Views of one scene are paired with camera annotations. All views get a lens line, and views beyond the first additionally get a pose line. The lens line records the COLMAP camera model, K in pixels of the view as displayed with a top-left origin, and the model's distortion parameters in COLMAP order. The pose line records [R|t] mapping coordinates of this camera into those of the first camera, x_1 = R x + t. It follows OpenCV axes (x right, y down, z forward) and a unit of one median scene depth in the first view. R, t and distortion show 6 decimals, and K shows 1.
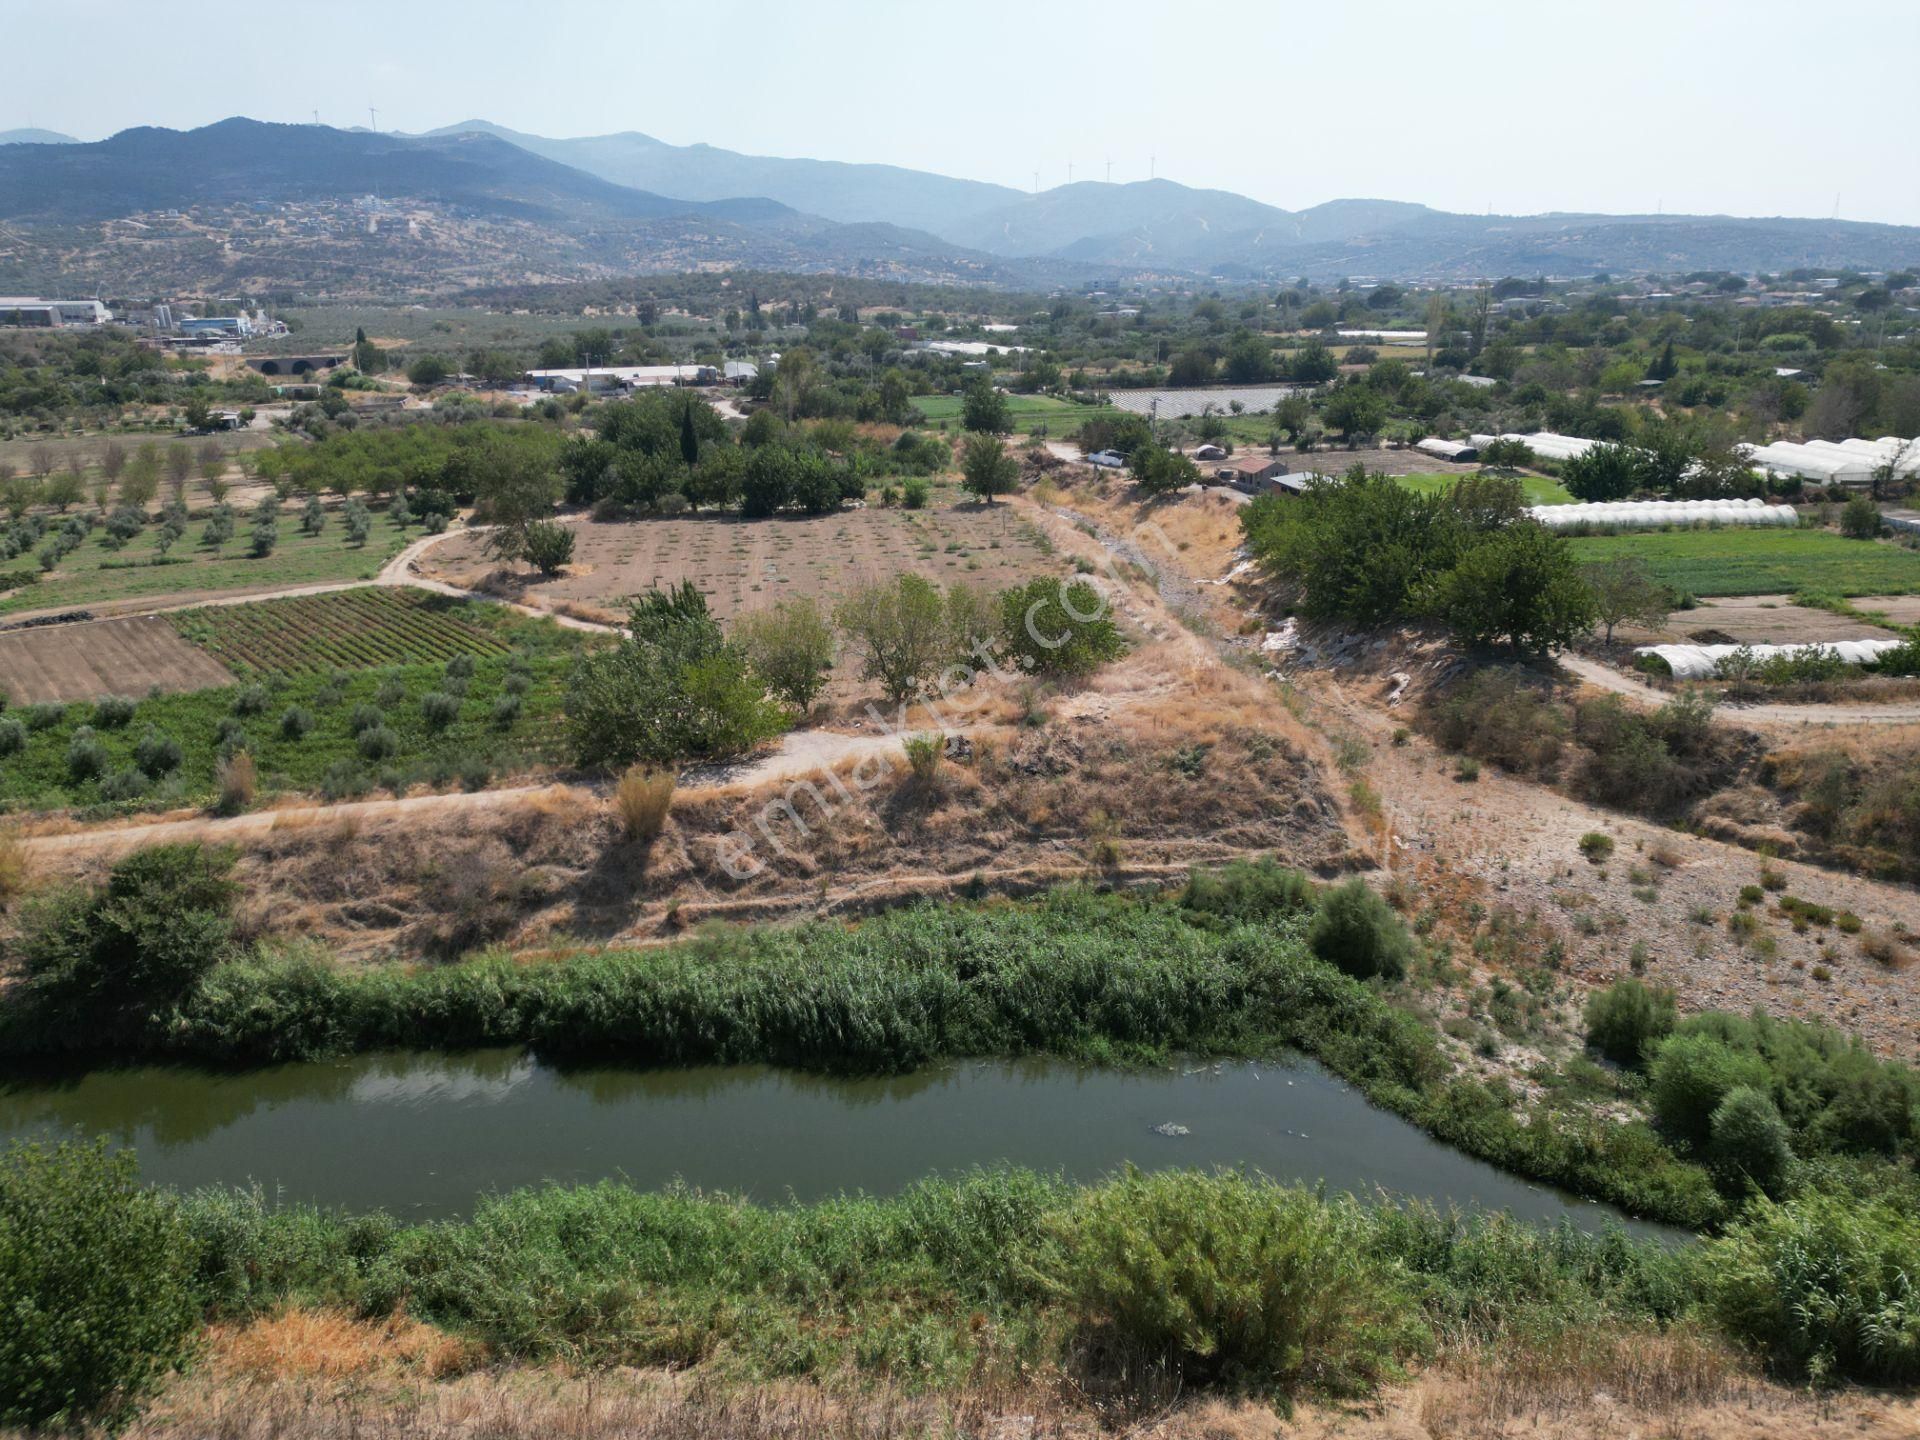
lens RADIAL K [[1328.0, 0, 959.2], [0, 1328.0, 722.7], [0, 0, 1]] dist [0.074422, -0.064733]
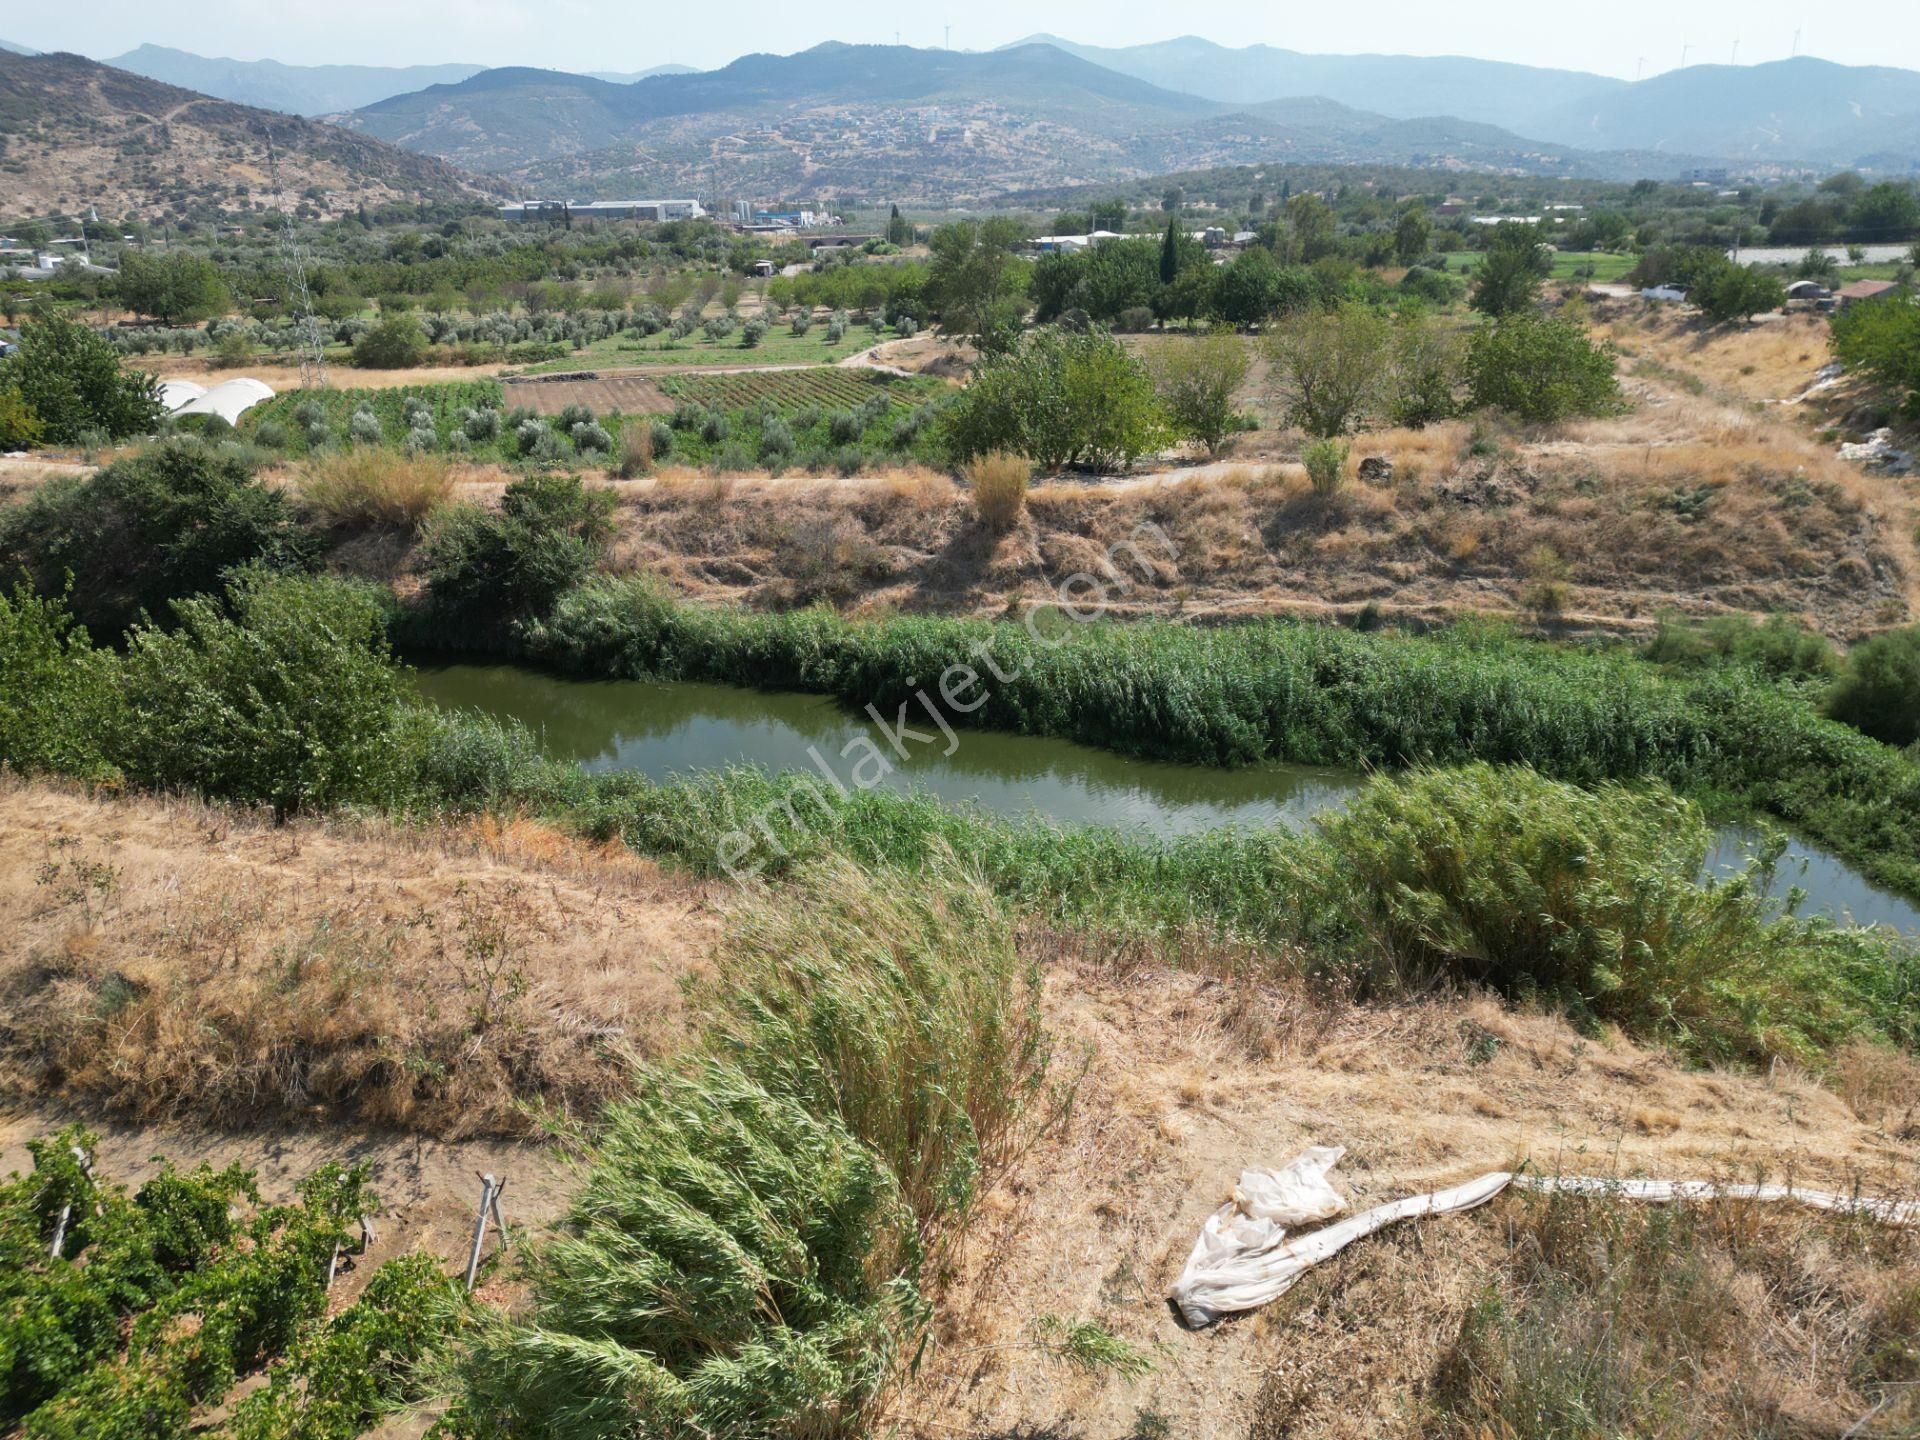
lens RADIAL K [[1332.4, 0, 951.5], [0, 1332.4, 727.2], [0, 0, 1]] dist [0.092161, -0.117760]
pose [[0.929617, 0.126094, -0.346283, 0.068328], [-0.105361, 0.991359, 0.078140, 0.147686], [0.353144, -0.036155, 0.934870, 0.118044]]
